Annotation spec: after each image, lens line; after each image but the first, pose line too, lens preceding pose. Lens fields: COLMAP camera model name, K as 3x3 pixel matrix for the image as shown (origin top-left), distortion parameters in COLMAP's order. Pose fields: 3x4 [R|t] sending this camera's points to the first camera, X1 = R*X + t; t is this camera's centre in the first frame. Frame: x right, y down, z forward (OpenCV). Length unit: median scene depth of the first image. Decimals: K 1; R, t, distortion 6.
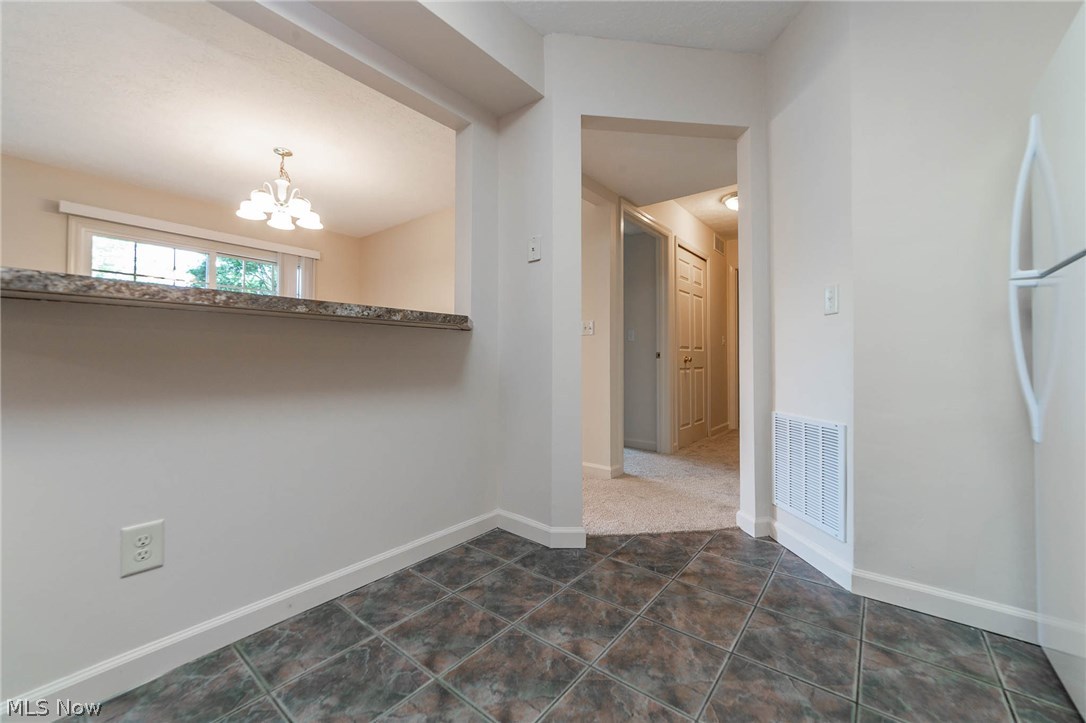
lens RADIAL K [[425.9, 0, 546.2], [0, 425.9, 350.4], [0, 0, 1]] dist [-0.003973, 0.001287]
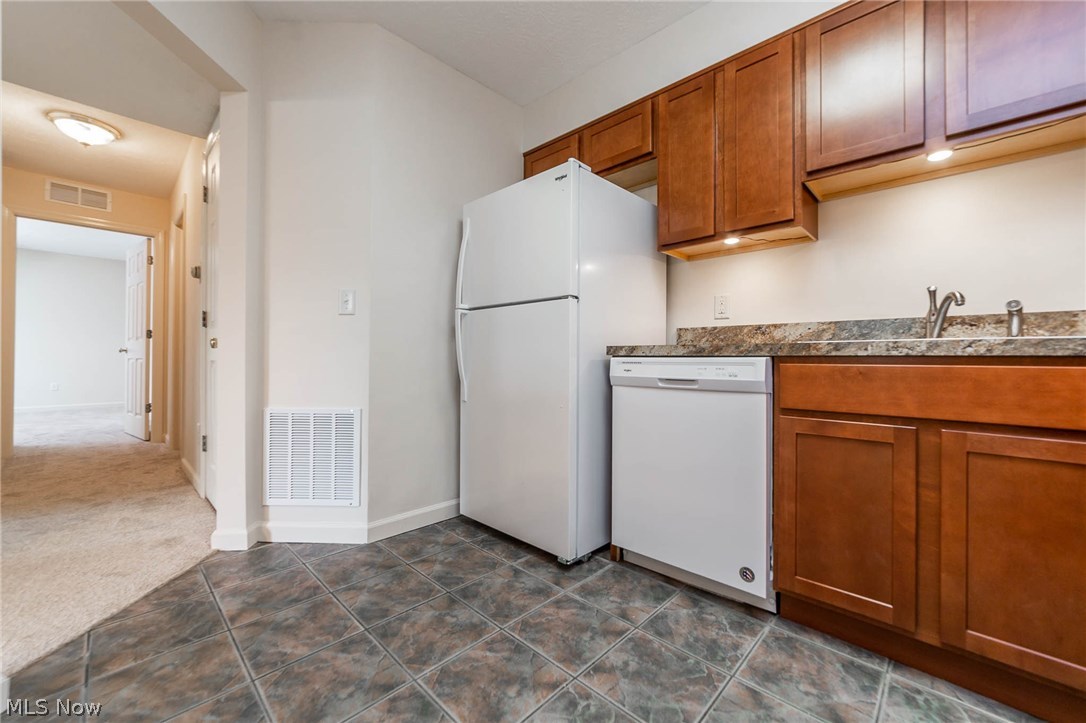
lens RADIAL K [[425.9, 0, 552.7], [0, 425.9, 364.0], [0, 0, 1]] dist [-0.003973, 0.001287]
pose [[0.096219, -0.014630, 0.995253, -0.463751], [-0.028256, 0.999449, 0.017424, 0.011988], [-0.994959, -0.029798, 0.095753, 0.368986]]
